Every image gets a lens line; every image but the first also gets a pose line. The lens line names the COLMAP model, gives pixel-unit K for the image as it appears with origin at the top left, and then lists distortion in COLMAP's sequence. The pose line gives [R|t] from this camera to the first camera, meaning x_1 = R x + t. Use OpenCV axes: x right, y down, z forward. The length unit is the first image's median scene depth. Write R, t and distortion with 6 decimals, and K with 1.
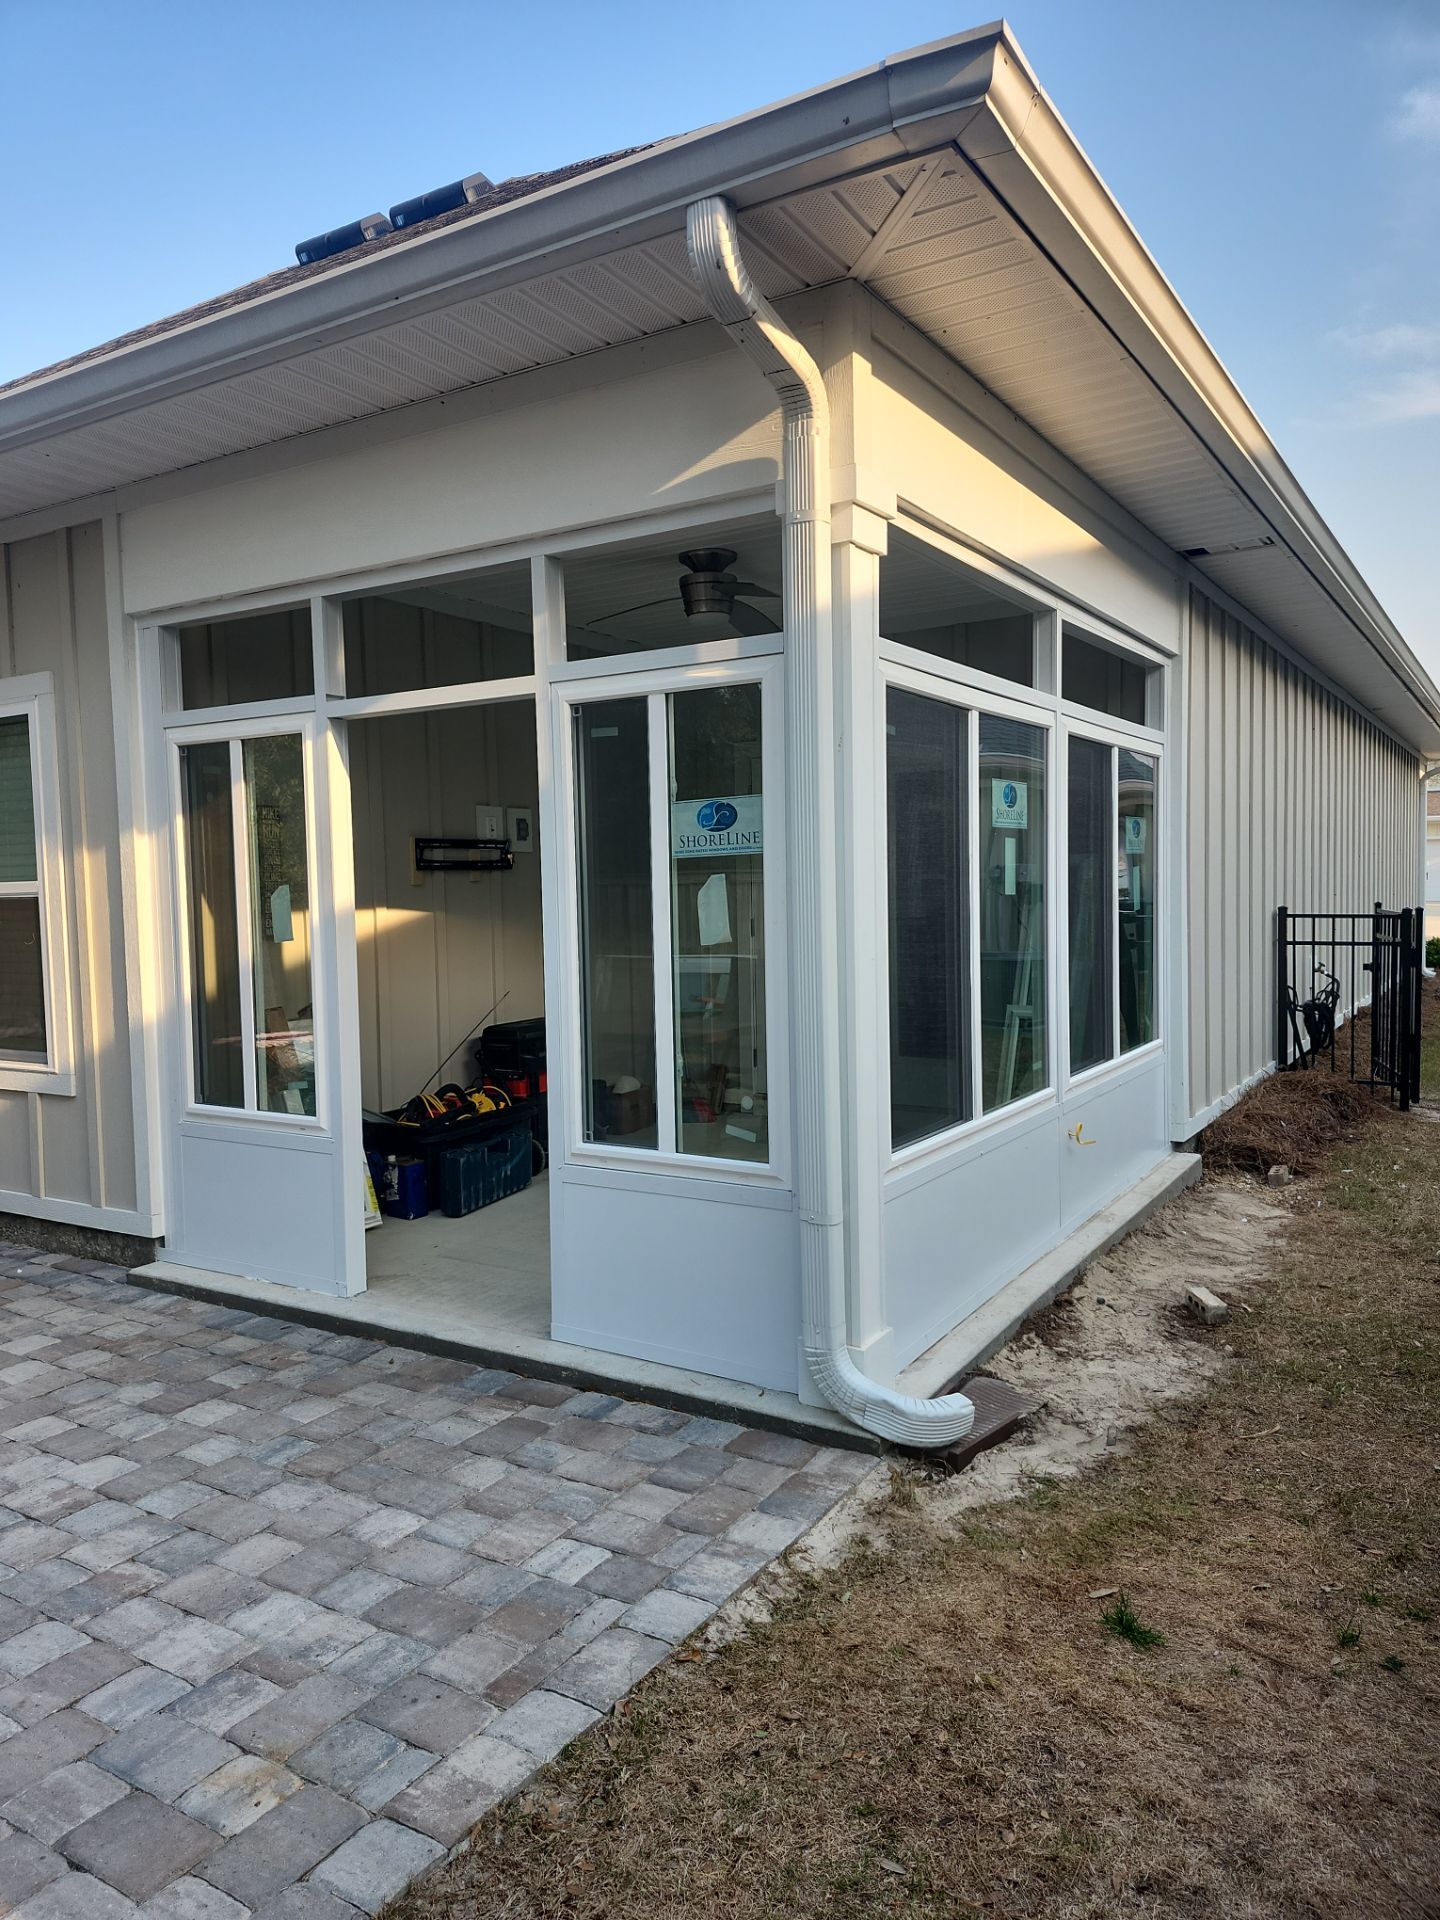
lens RADIAL K [[1338.7, 0, 709.8], [0, 1338.7, 966.7], [0, 0, 1]] dist [0.049654, -0.053555]
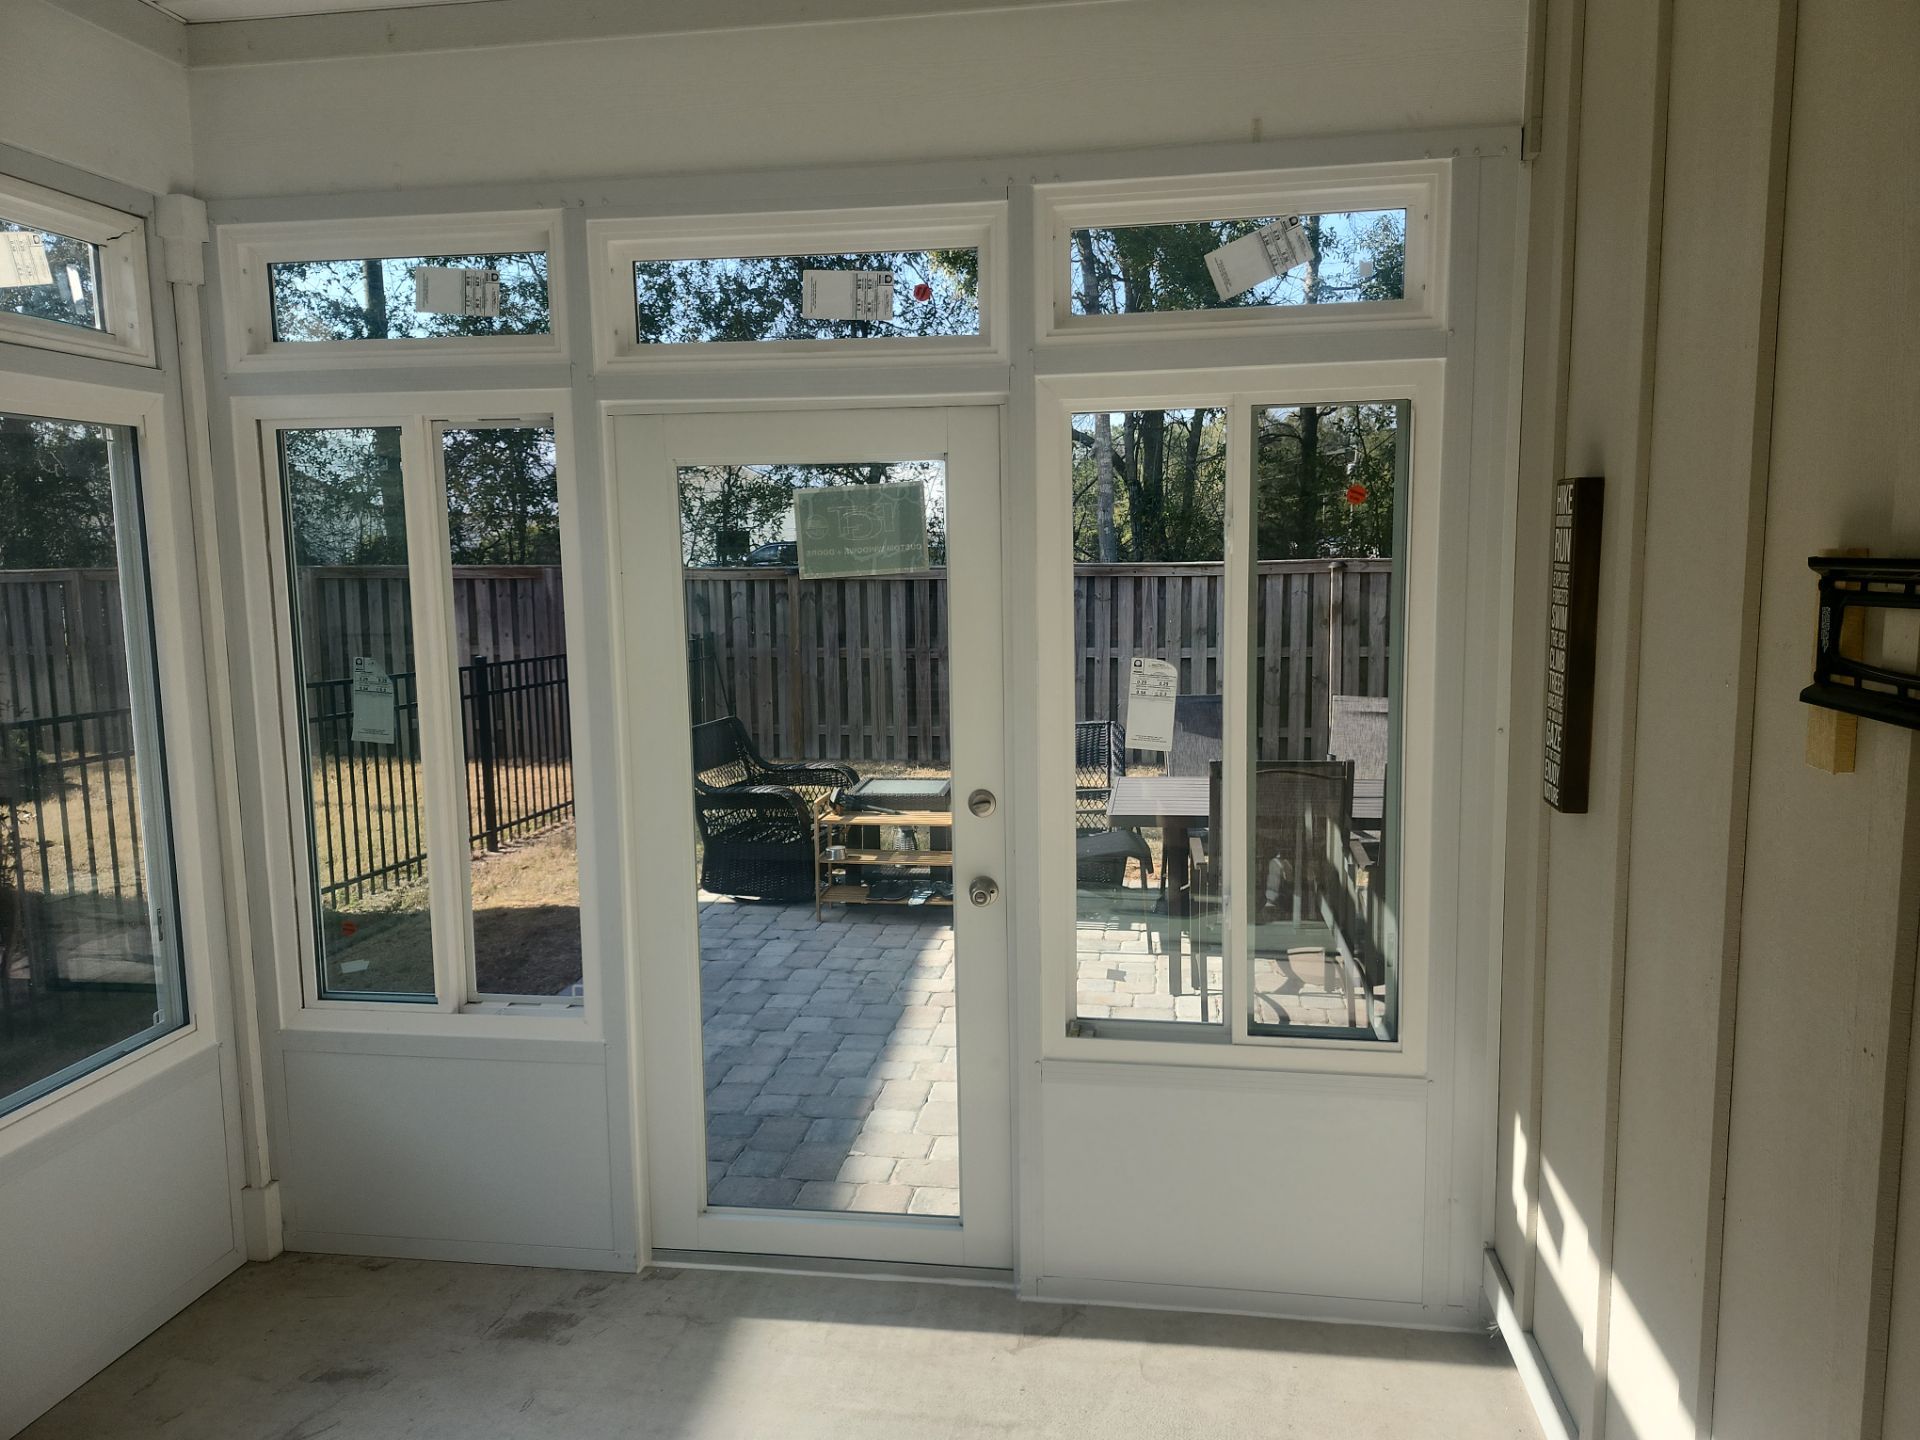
lens RADIAL K [[1338.7, 0, 973.9], [0, 1338.7, 716.3], [0, 0, 1]] dist [0.049654, -0.053555]
pose [[-0.916528, 0.080944, -0.391694, -0.006338], [0.003608, 0.980941, 0.194271, -0.161983], [0.399954, 0.176641, -0.899352, 1.602948]]
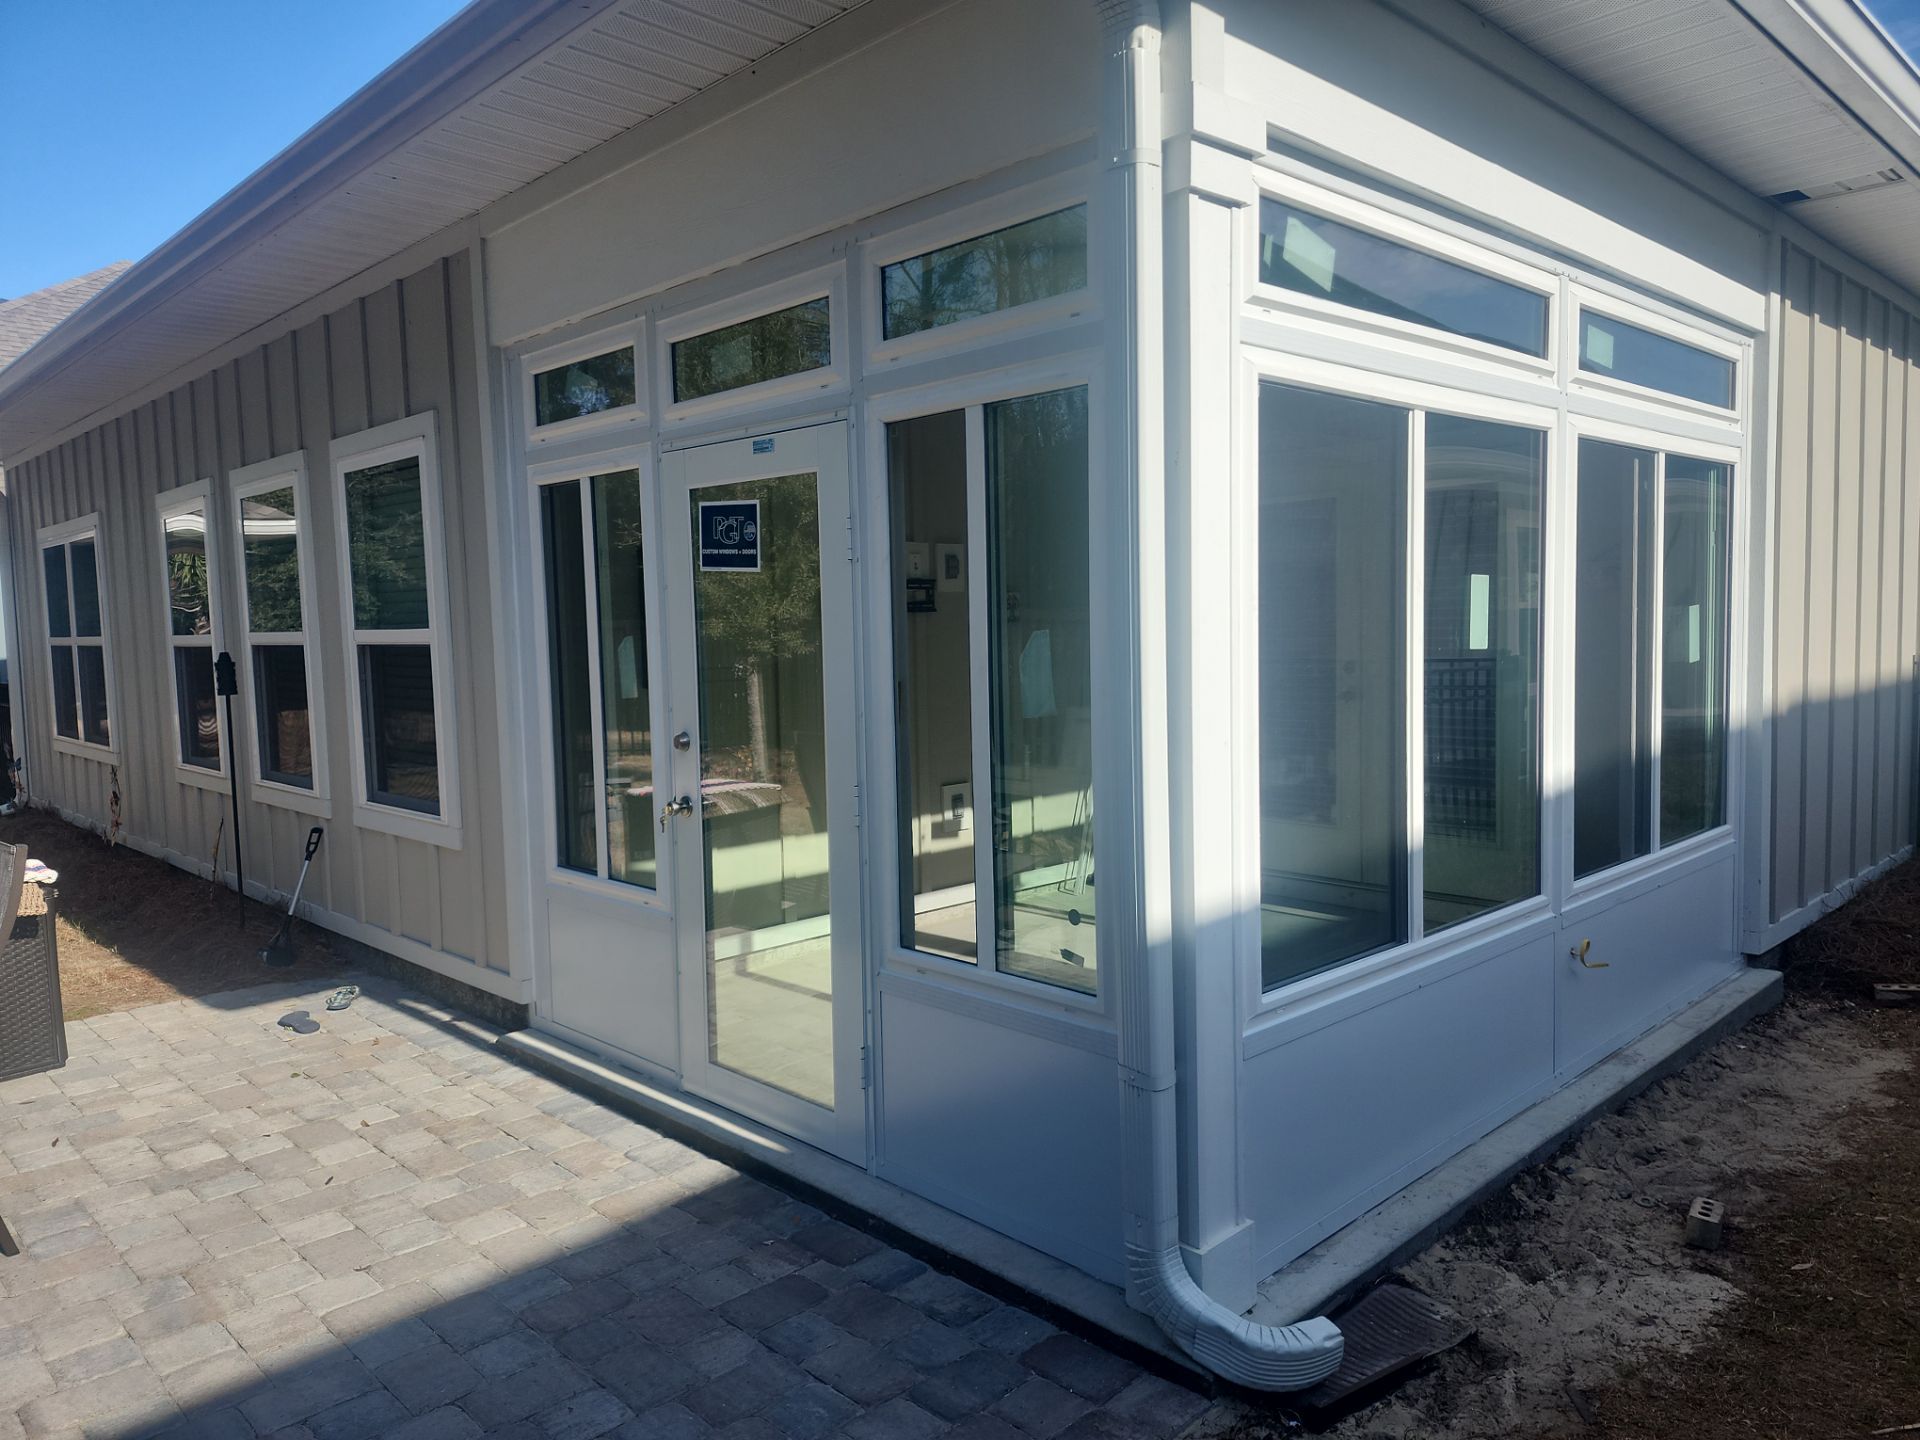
lens RADIAL K [[1338.7, 0, 955.8], [0, 1338.7, 721.3], [0, 0, 1]] dist [0.049654, -0.053555]
pose [[0.969783, 0.016297, -0.243425, 0.126679], [-0.011461, 0.999708, 0.021267, -0.025498], [0.243700, -0.017834, 0.969687, 0.177952]]
